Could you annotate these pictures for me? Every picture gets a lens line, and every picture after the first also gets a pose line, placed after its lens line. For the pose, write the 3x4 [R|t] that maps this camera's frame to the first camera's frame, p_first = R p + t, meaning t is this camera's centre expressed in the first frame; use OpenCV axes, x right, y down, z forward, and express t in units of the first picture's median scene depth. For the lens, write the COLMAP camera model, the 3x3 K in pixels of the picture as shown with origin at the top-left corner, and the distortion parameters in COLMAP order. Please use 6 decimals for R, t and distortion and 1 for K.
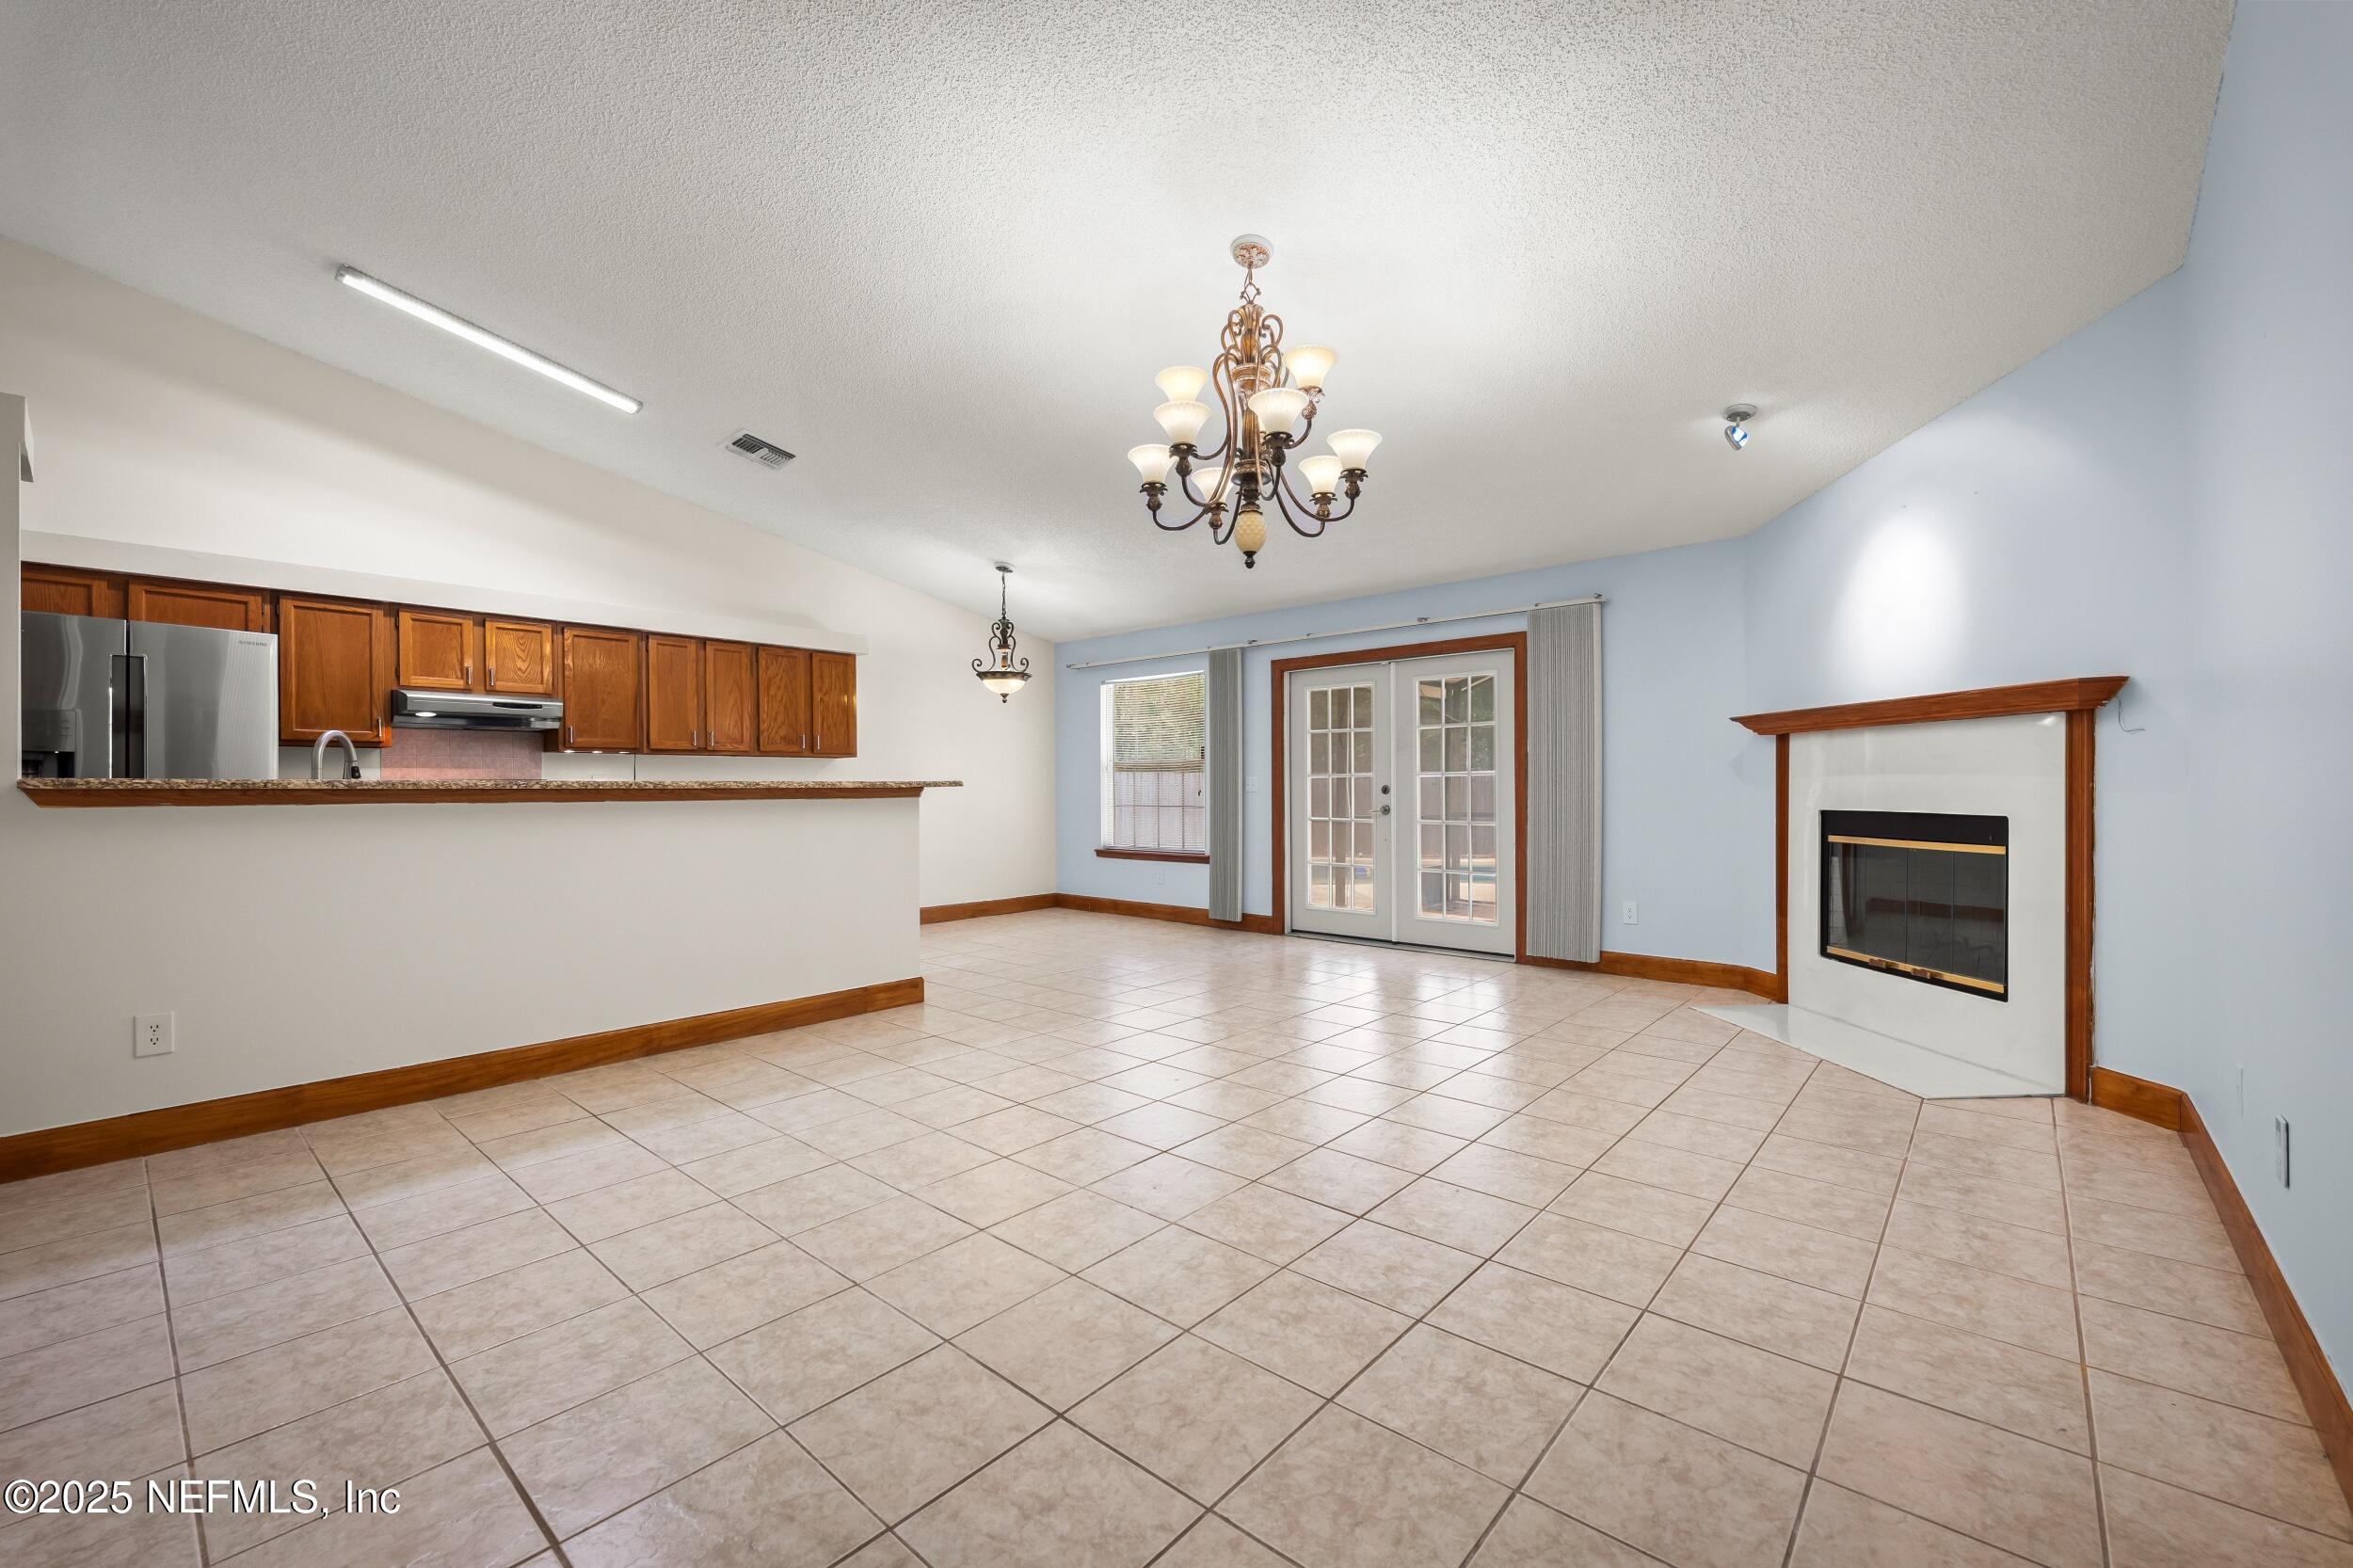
lens RADIAL K [[956.9, 0, 1180.6], [0, 956.9, 787.6], [0, 0, 1]] dist [-0.000330, -0.000519]
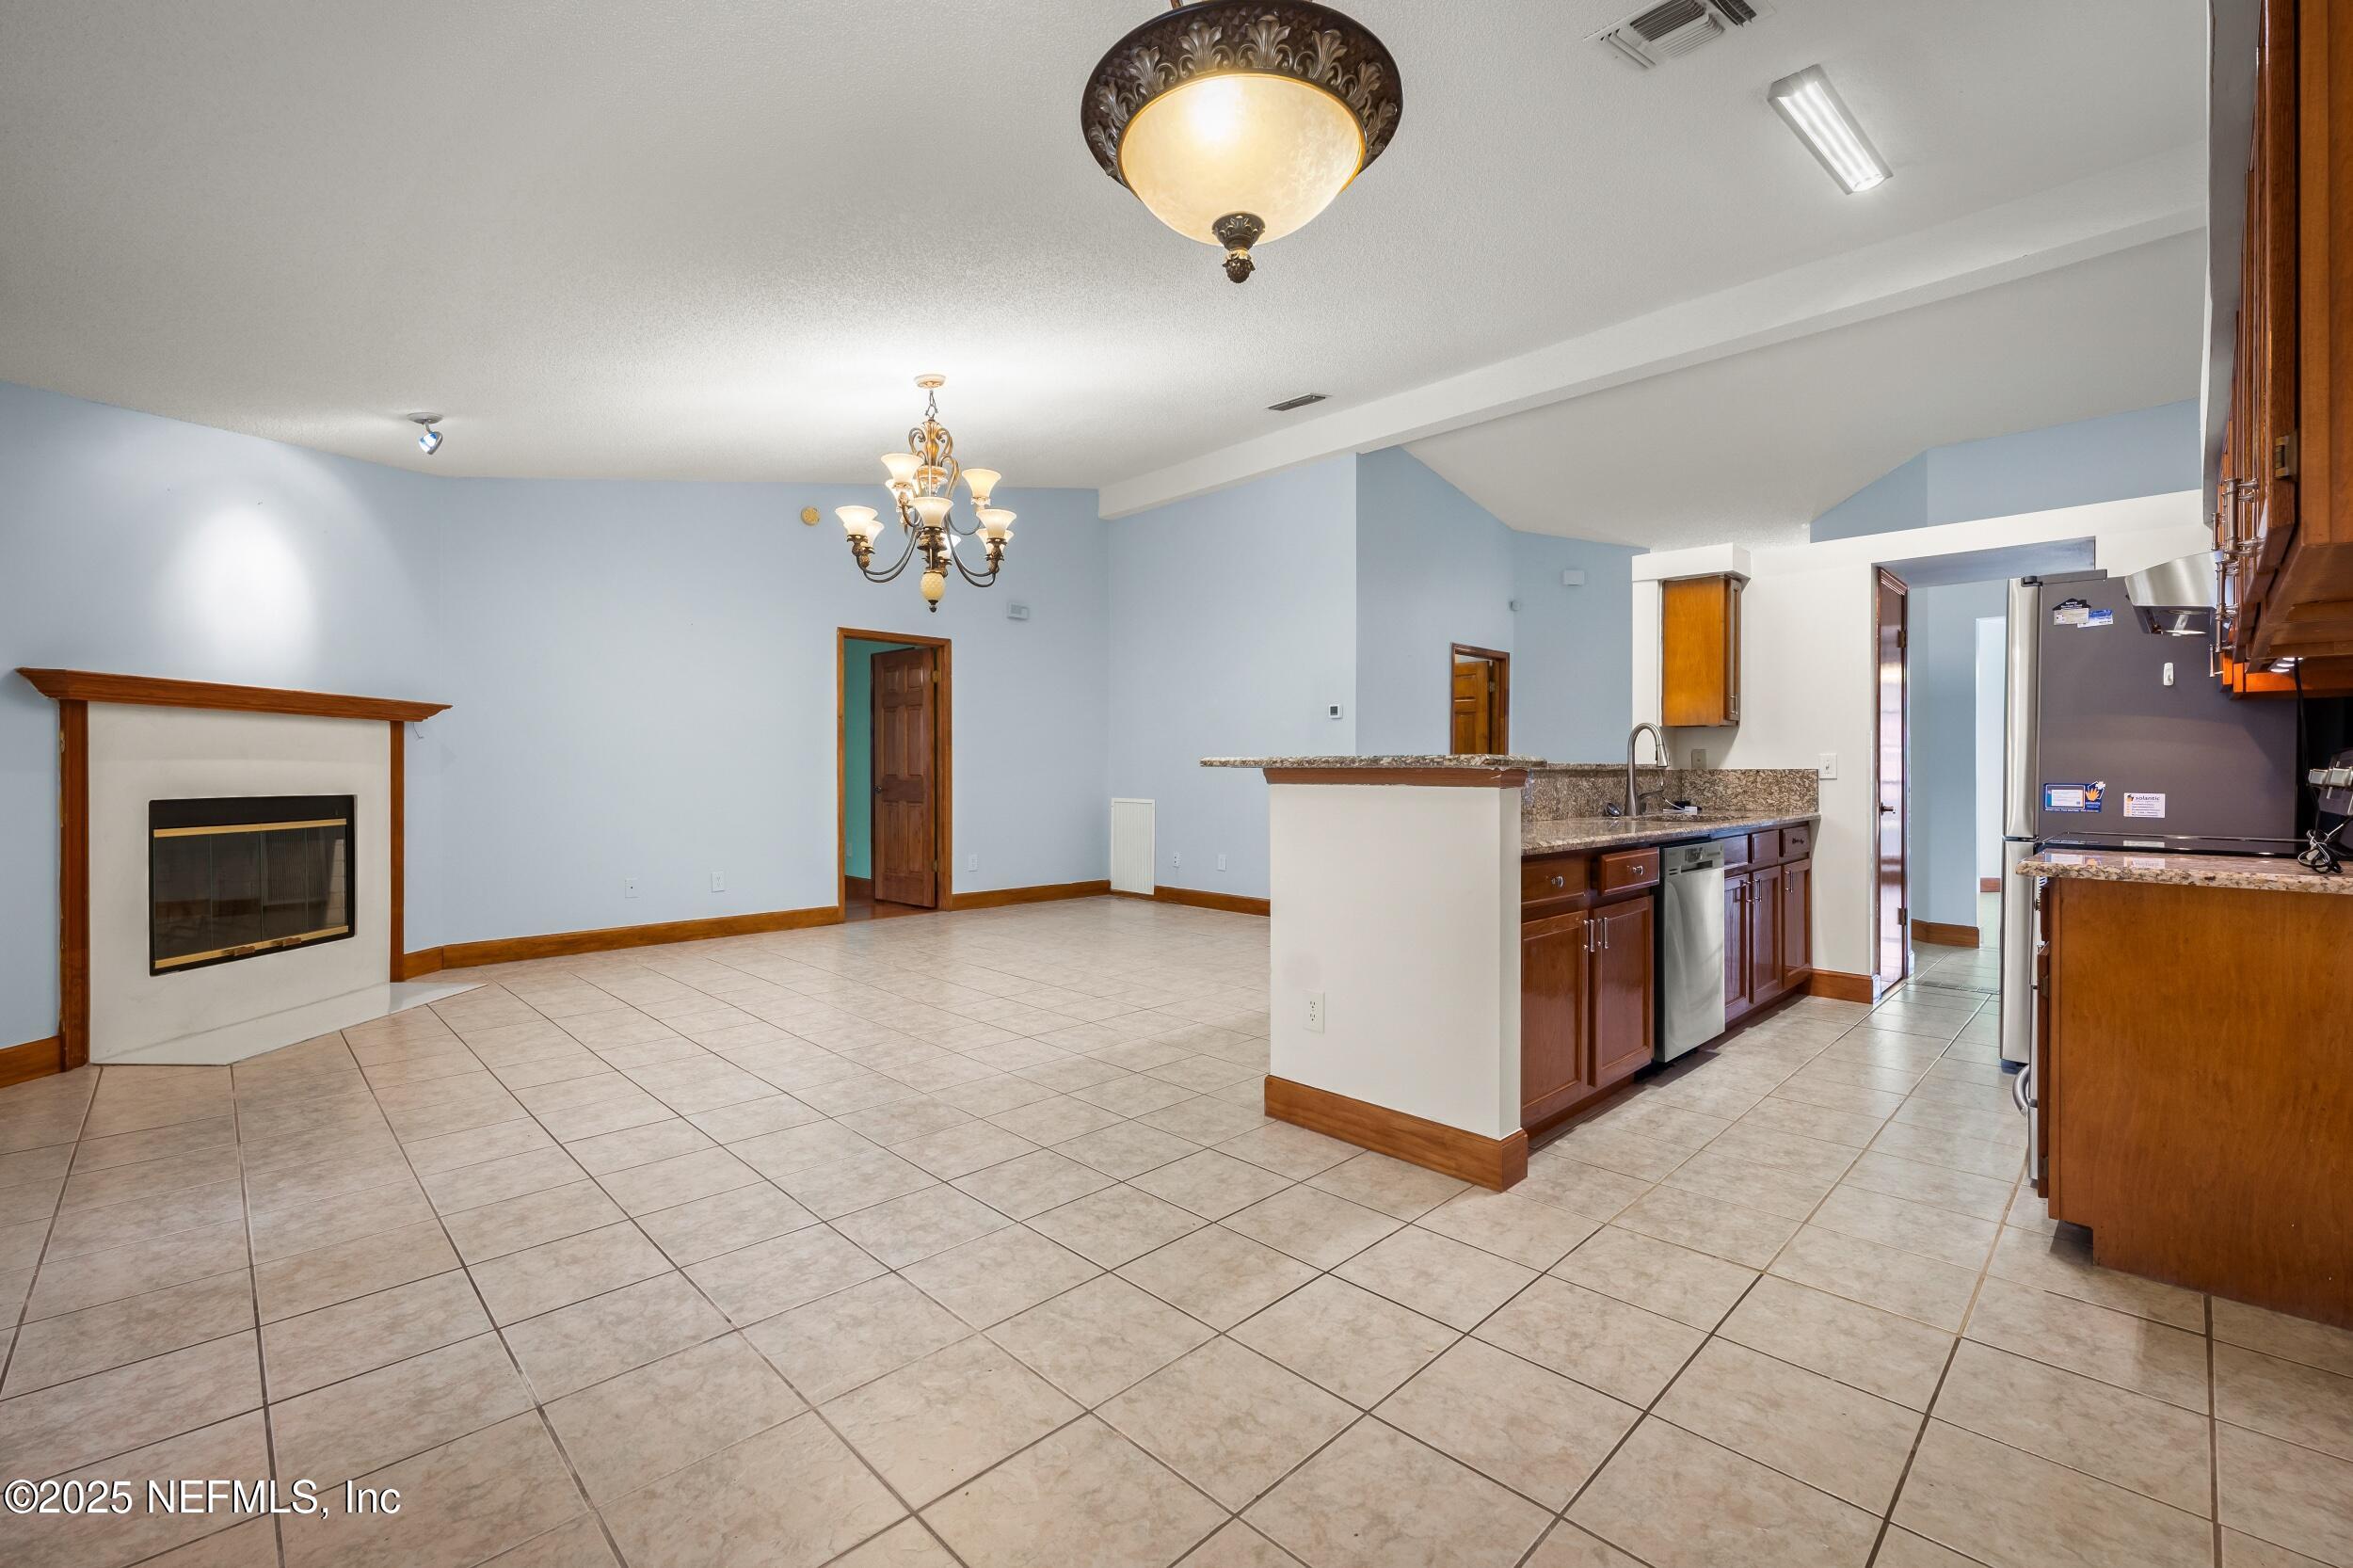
lens RADIAL K [[990.1, 0, 1175.7], [0, 990.1, 773.6], [0, 0, 1]] dist [-0.001275, 0.000169]
pose [[-0.997941, 0.002855, 0.064082, -0.259643], [0.002919, 0.999995, 0.000916, 0.002065], [-0.064079, 0.001101, -0.997944, 1.698180]]
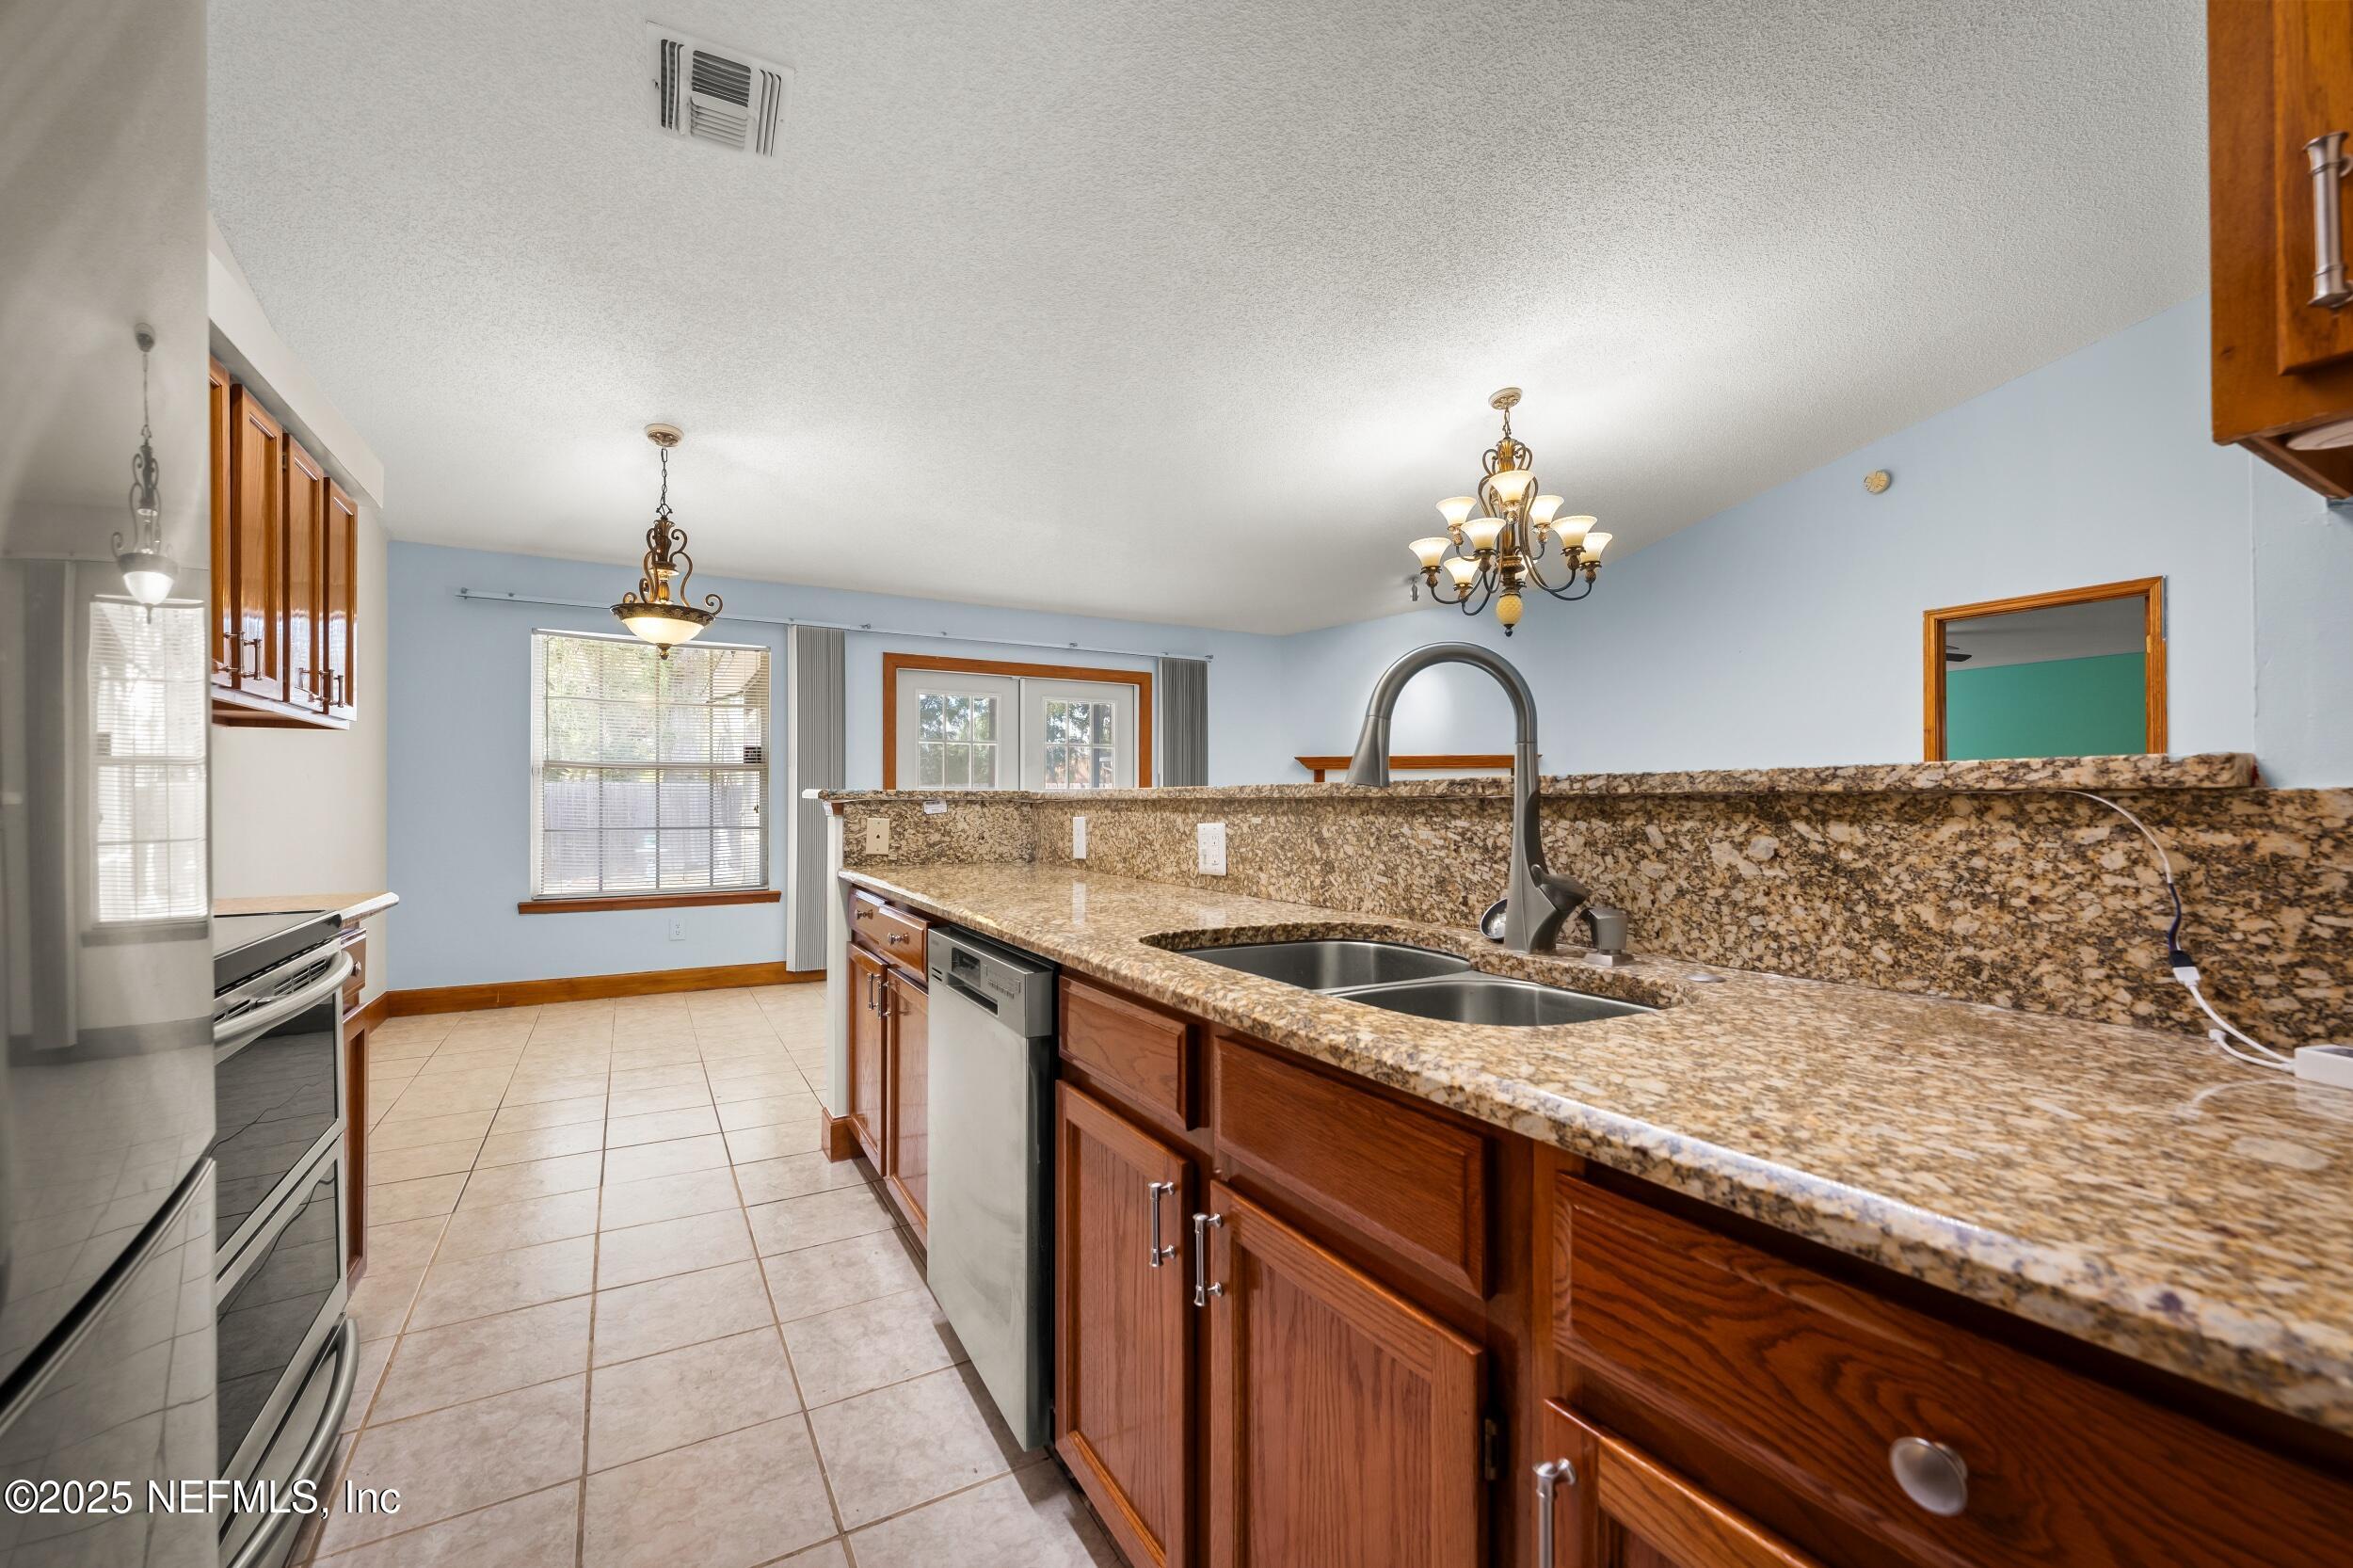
lens RADIAL K [[962.6, 0, 1179.2], [0, 962.6, 797.4], [0, 0, 1]] dist [0.001510, -0.000158]
pose [[0.315460, 0.009118, 0.948895, -0.941227], [-0.002809, 0.999958, -0.008675, 0.003895], [-0.948935, 0.000071, 0.315472, 0.715446]]
